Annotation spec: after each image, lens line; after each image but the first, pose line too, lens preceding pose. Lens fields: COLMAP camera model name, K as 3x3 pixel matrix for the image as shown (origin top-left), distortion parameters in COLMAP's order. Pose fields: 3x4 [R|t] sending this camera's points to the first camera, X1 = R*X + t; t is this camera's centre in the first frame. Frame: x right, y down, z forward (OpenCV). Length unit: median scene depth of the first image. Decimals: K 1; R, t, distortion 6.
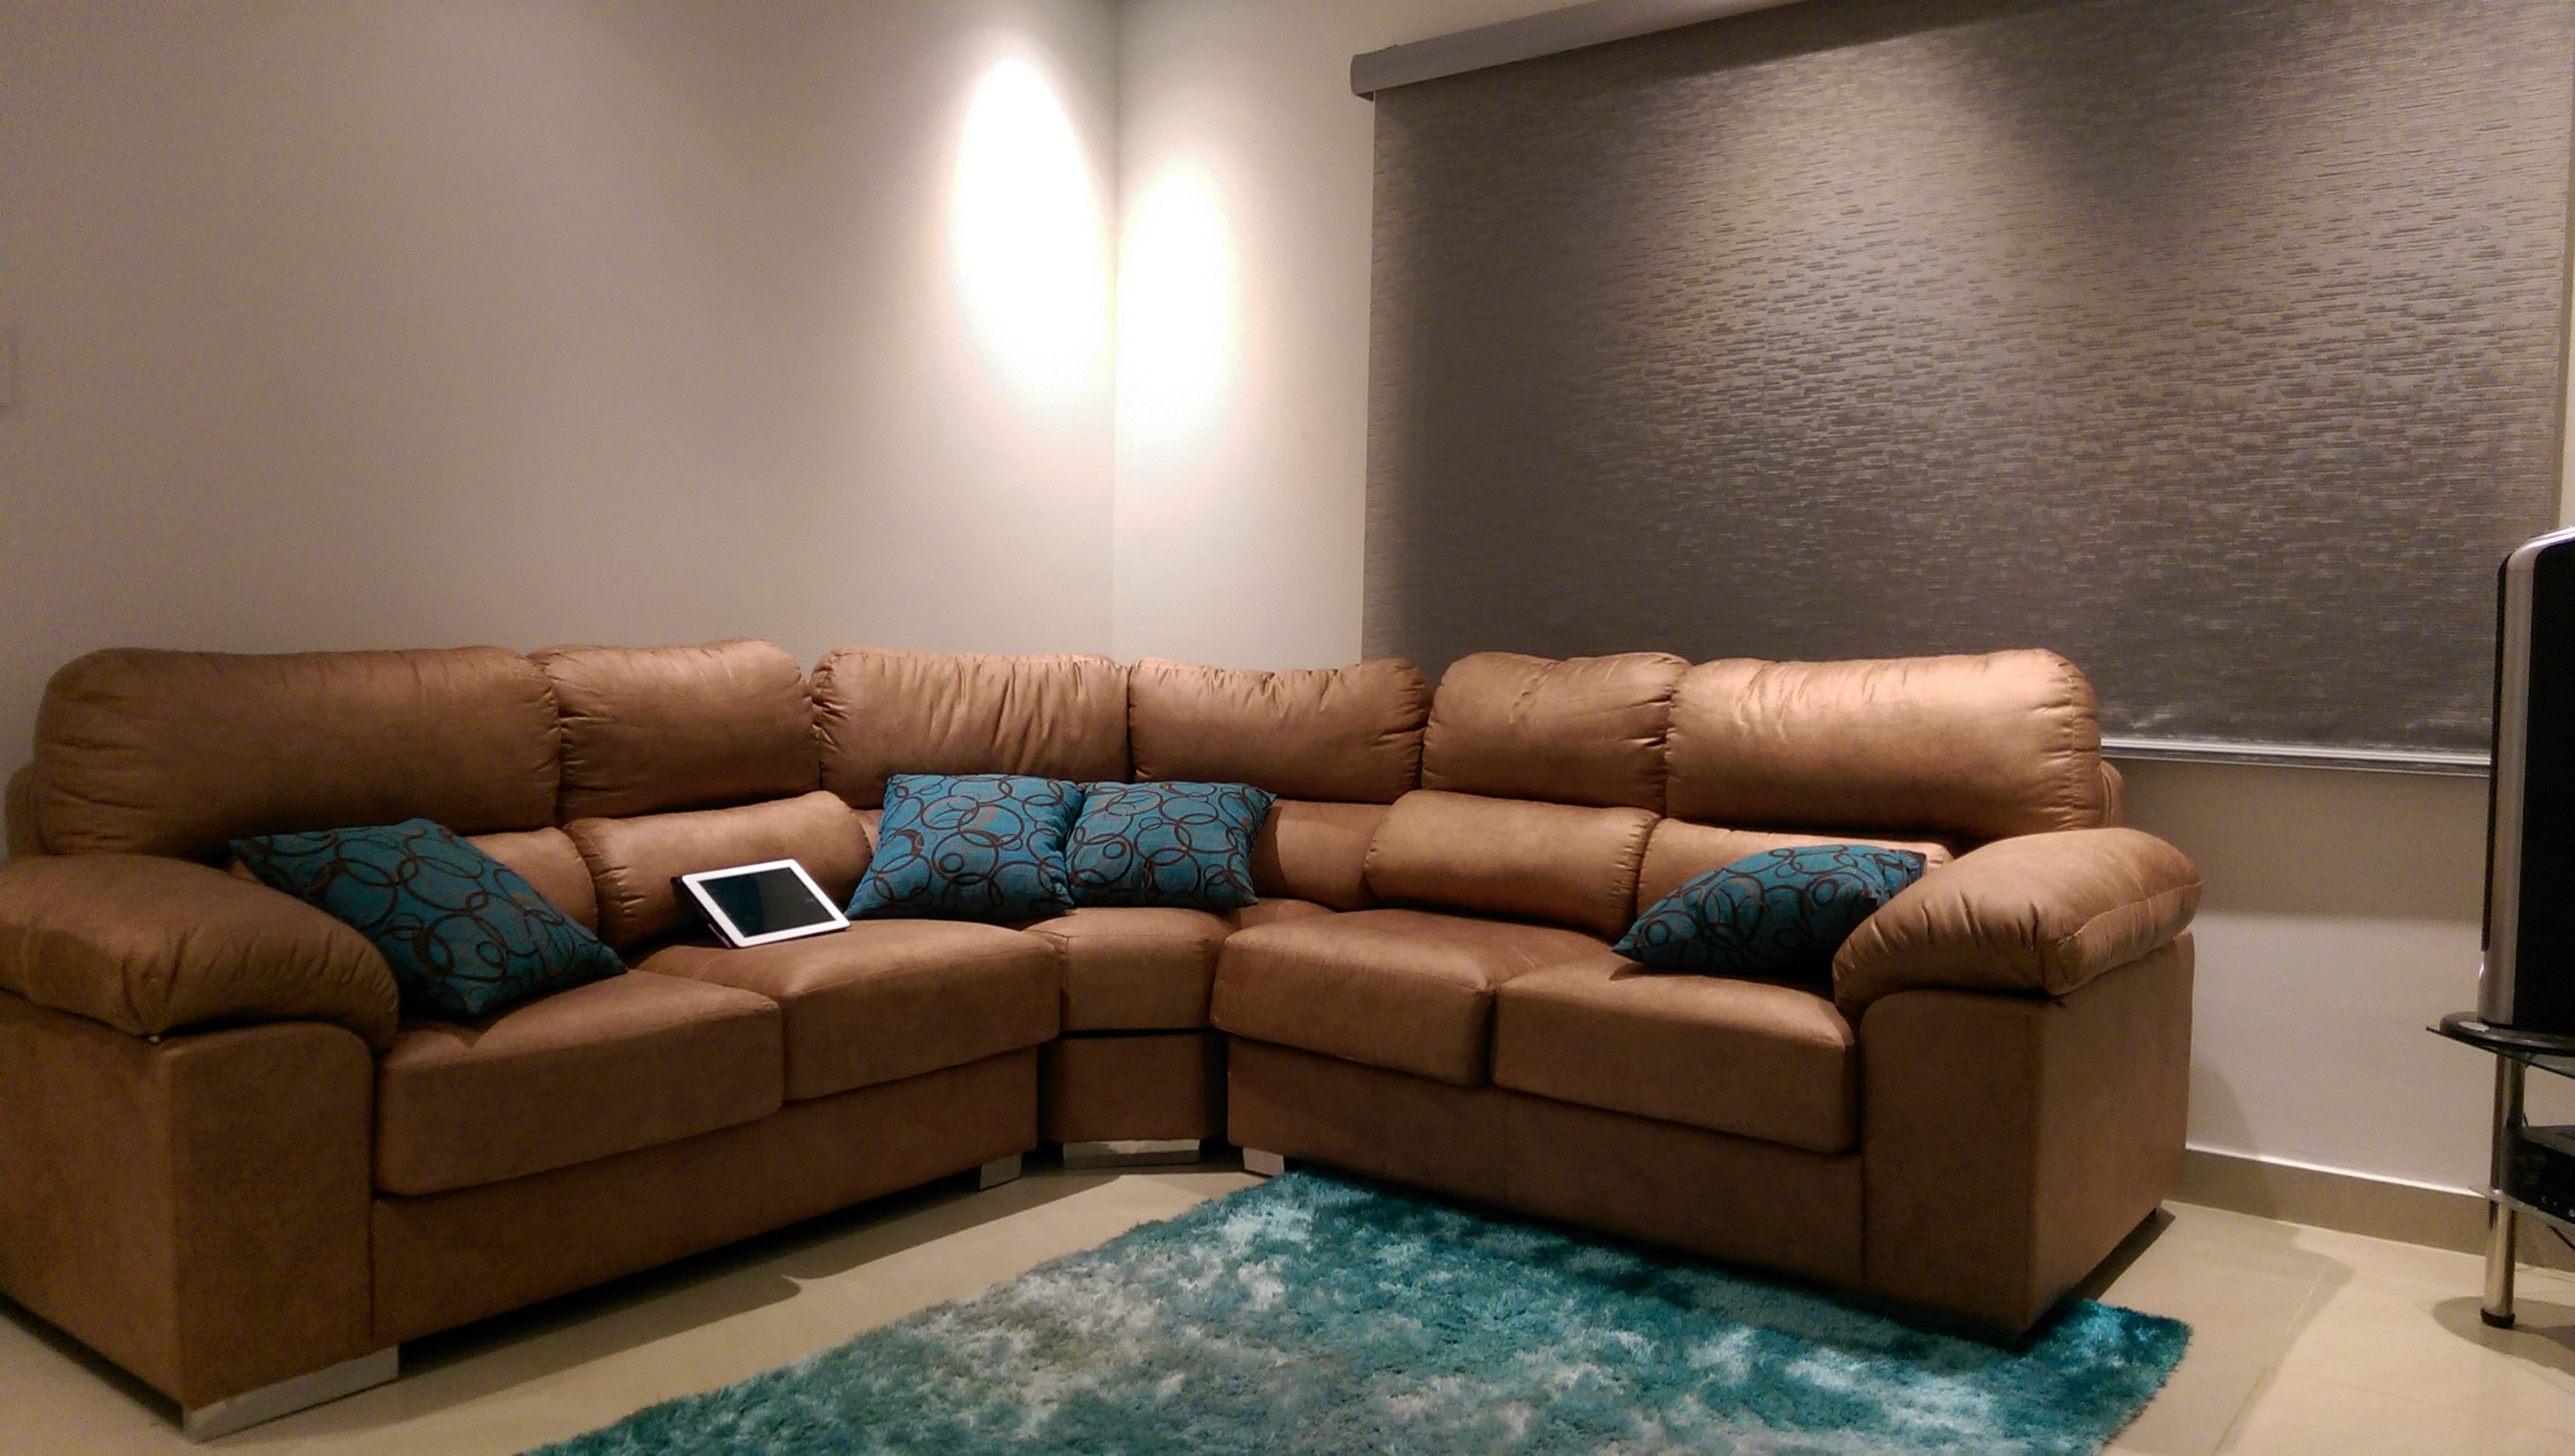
lens RADIAL K [[1822.4, 0, 1290.6], [0, 1822.4, 727.3], [0, 0, 1]] dist [0.046860, -0.071773]
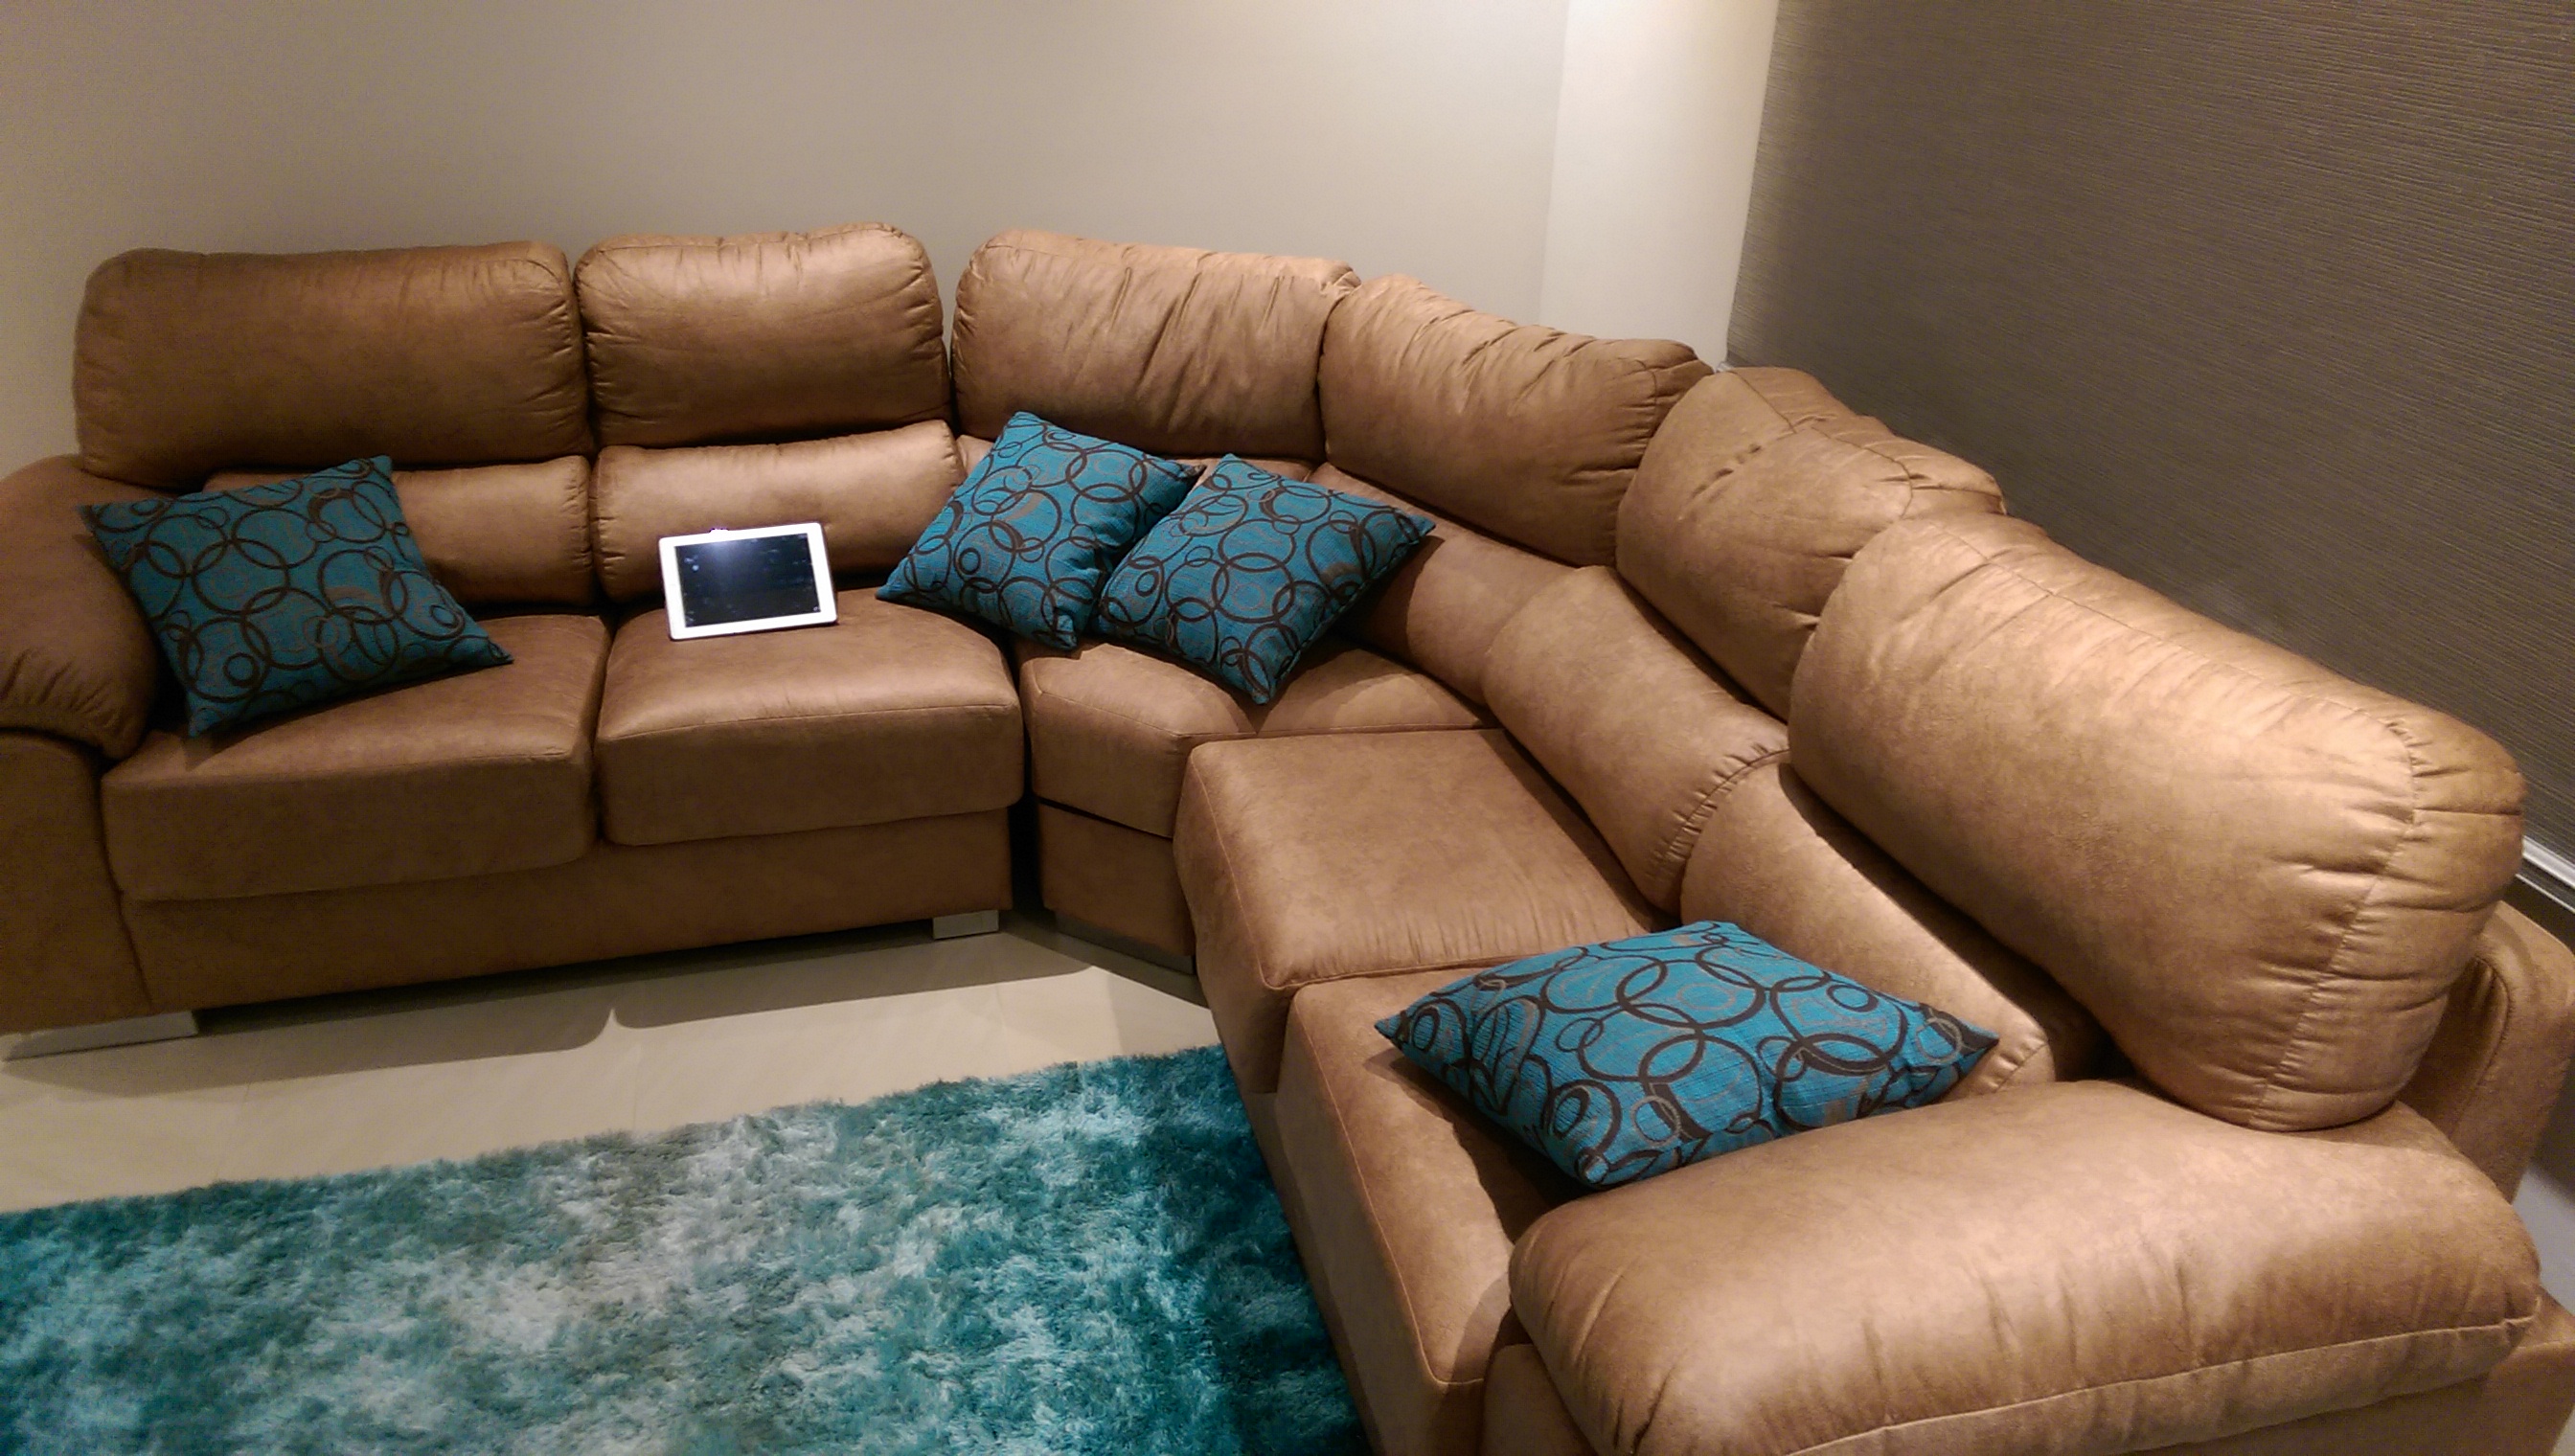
lens RADIAL K [[1822.4, 0, 1270.4], [0, 1822.4, 754.5], [0, 0, 1]] dist [0.046860, -0.071773]
pose [[0.800235, 0.279725, -0.530451, 0.423710], [-0.049156, 0.912167, 0.406861, -0.207094], [0.597669, -0.299510, 0.743698, 0.483499]]
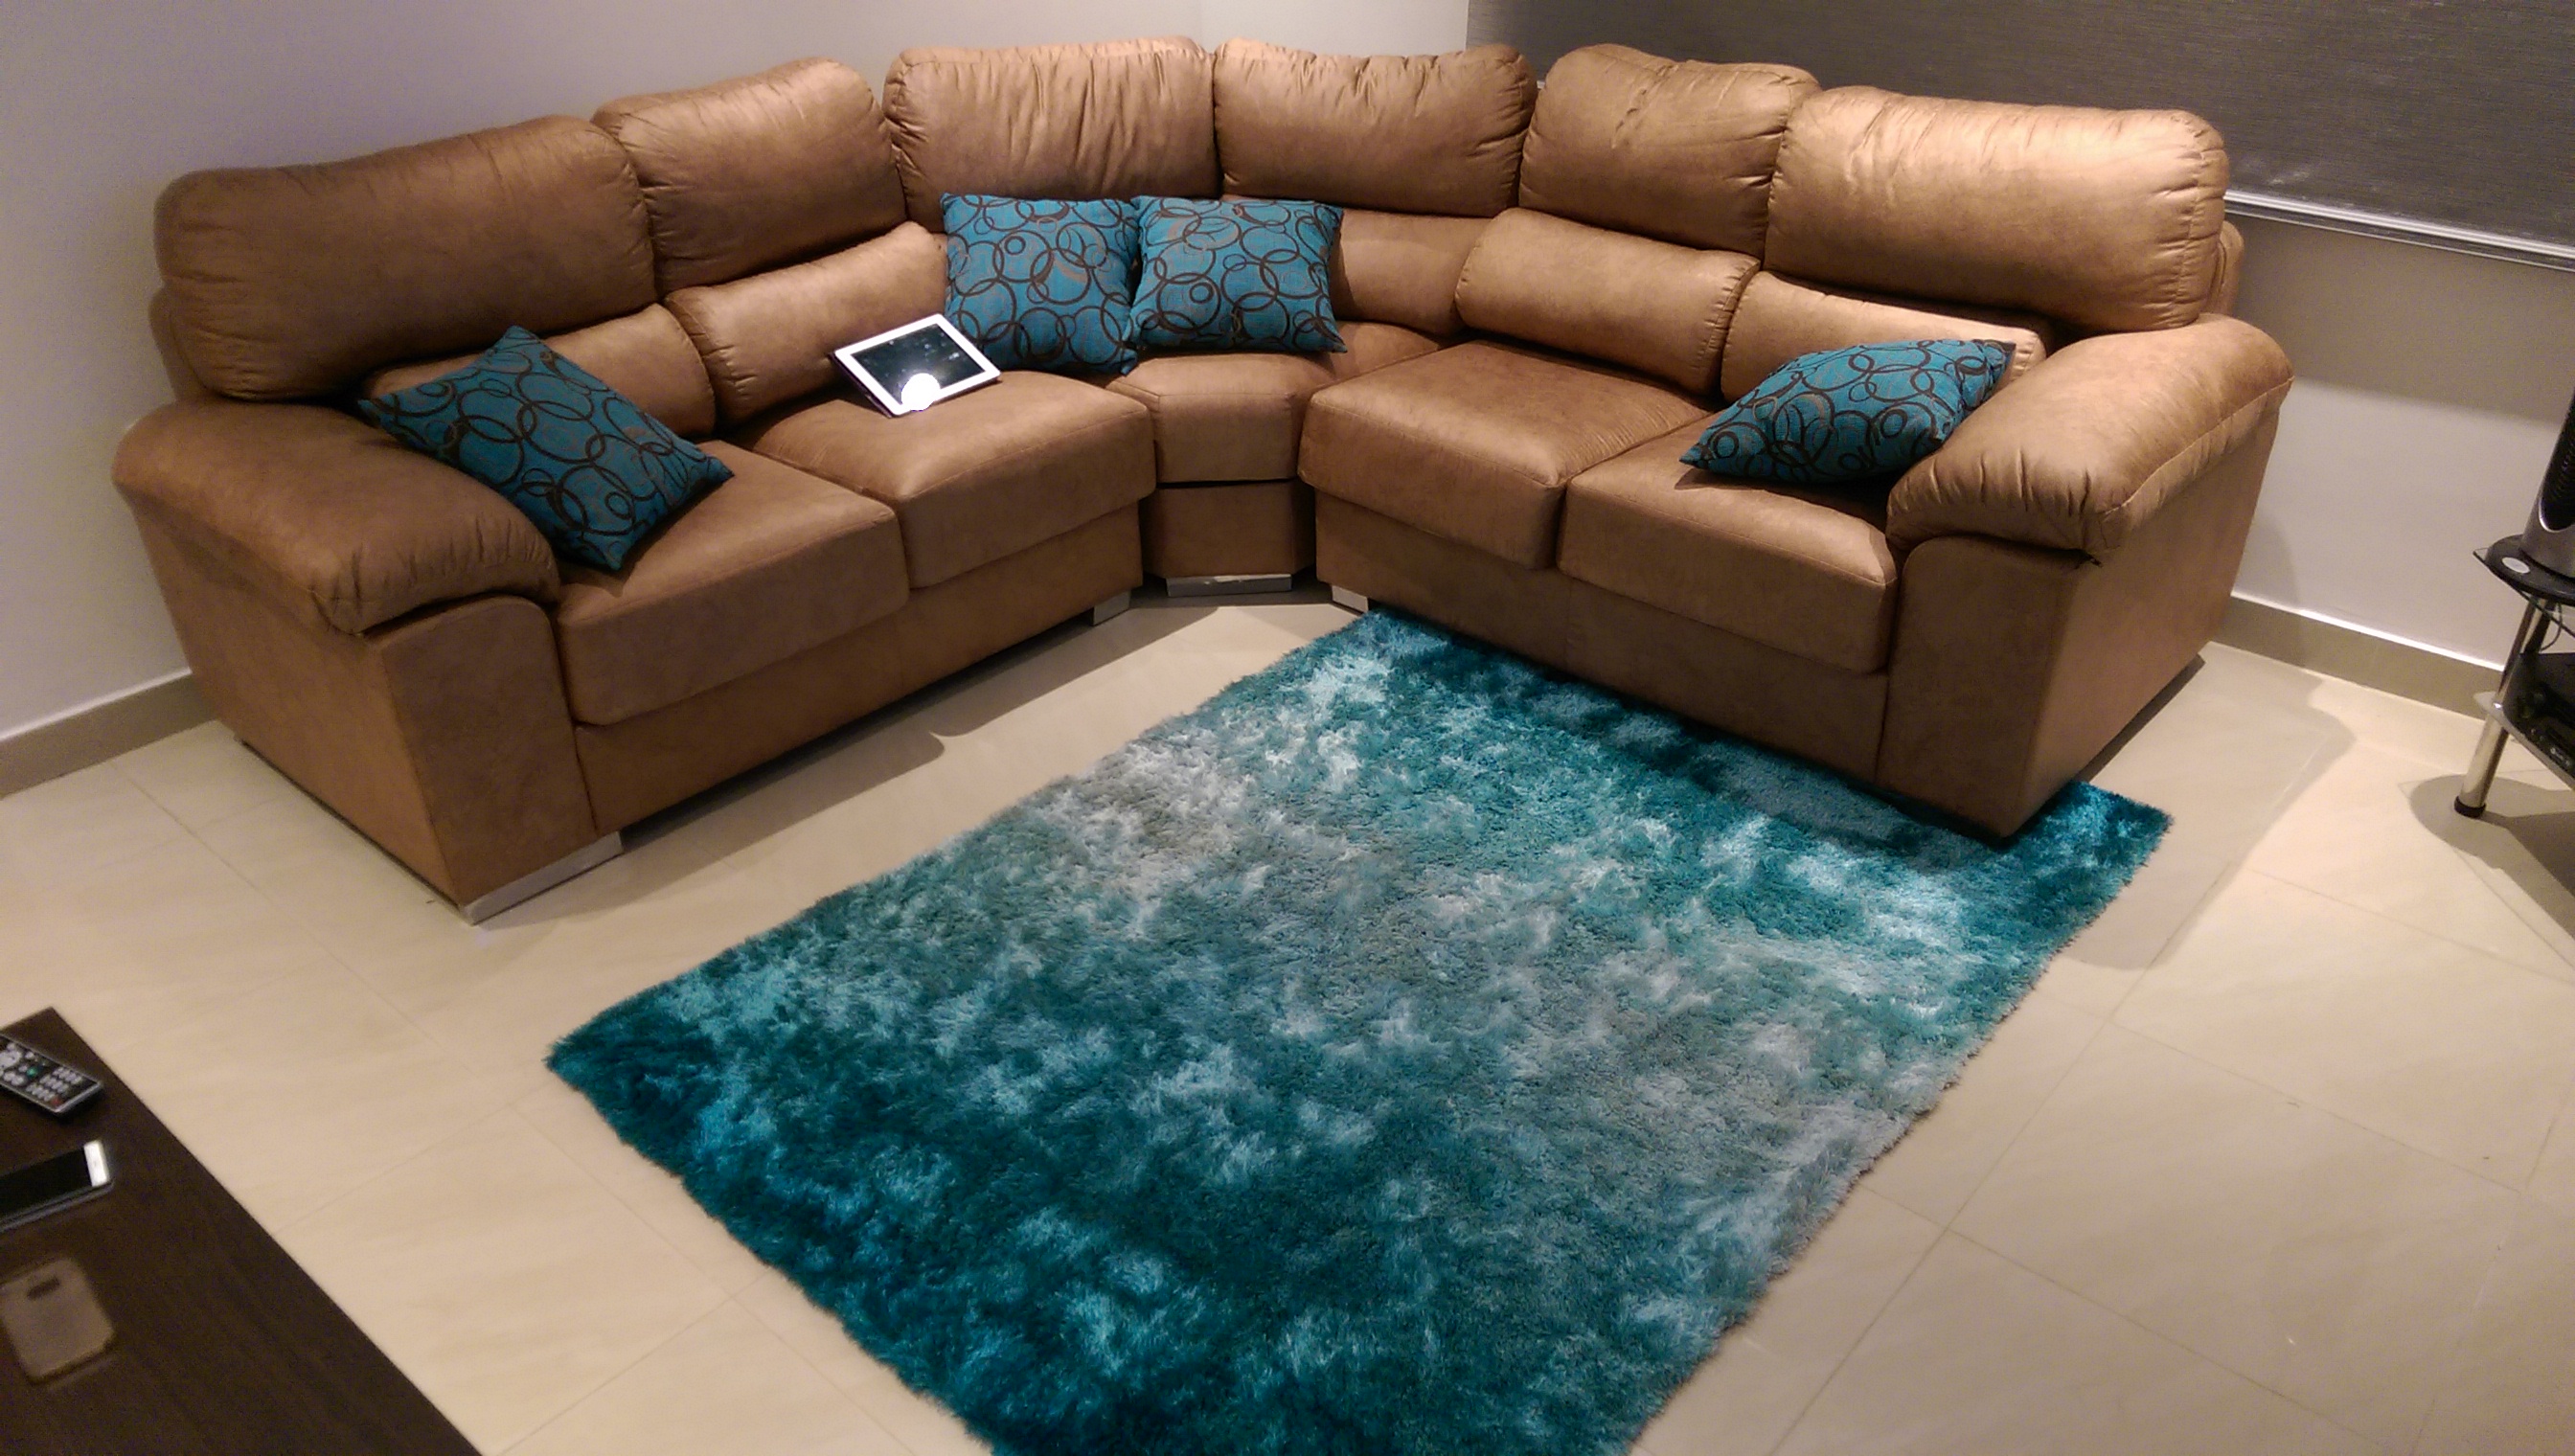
lens RADIAL K [[1822.4, 0, 1285.4], [0, 1822.4, 771.5], [0, 0, 1]] dist [0.046860, -0.071773]
pose [[0.997061, 0.014708, -0.075185, 0.031905], [0.022632, 0.881047, 0.472486, -0.196838], [0.073191, -0.472799, 0.878125, -0.002944]]
